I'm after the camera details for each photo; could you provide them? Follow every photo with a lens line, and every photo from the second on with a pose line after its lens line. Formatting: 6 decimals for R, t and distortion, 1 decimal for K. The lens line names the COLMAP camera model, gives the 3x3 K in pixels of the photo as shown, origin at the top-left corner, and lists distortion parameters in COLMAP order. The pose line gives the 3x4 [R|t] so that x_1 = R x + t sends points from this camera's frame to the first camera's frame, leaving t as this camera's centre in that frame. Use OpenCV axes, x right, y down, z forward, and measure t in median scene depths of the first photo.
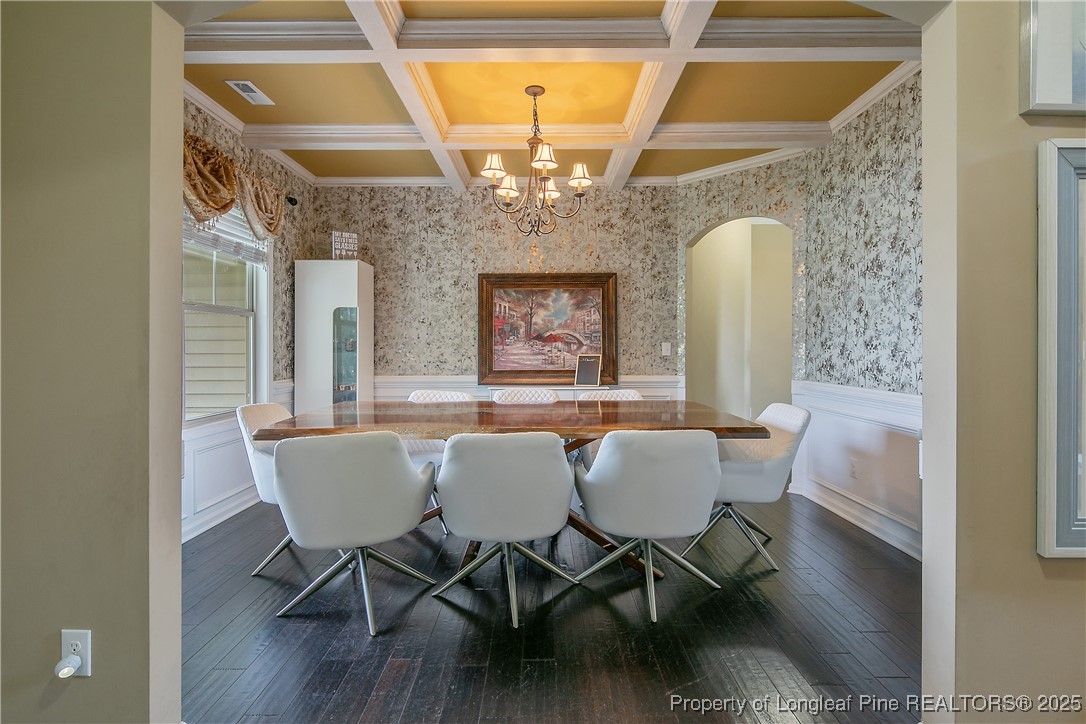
lens RADIAL K [[528.8, 0, 544.3], [0, 528.8, 351.3], [0, 0, 1]] dist [0.002579, 0.000165]
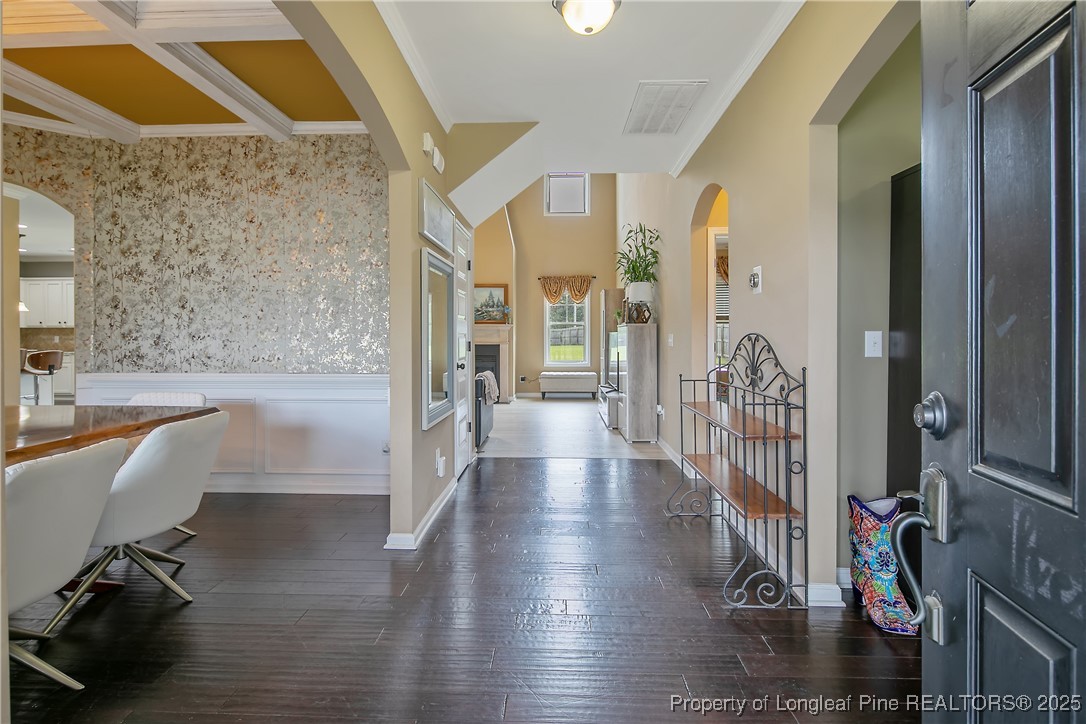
lens RADIAL K [[528.8, 0, 542.5], [0, 528.8, 343.1], [0, 0, 1]] dist [0.002579, 0.000165]
pose [[0.036232, -0.010439, 0.999289, -0.554471], [0.008619, 0.999912, 0.010133, -0.002679], [-0.999306, 0.008245, 0.036318, 0.178630]]
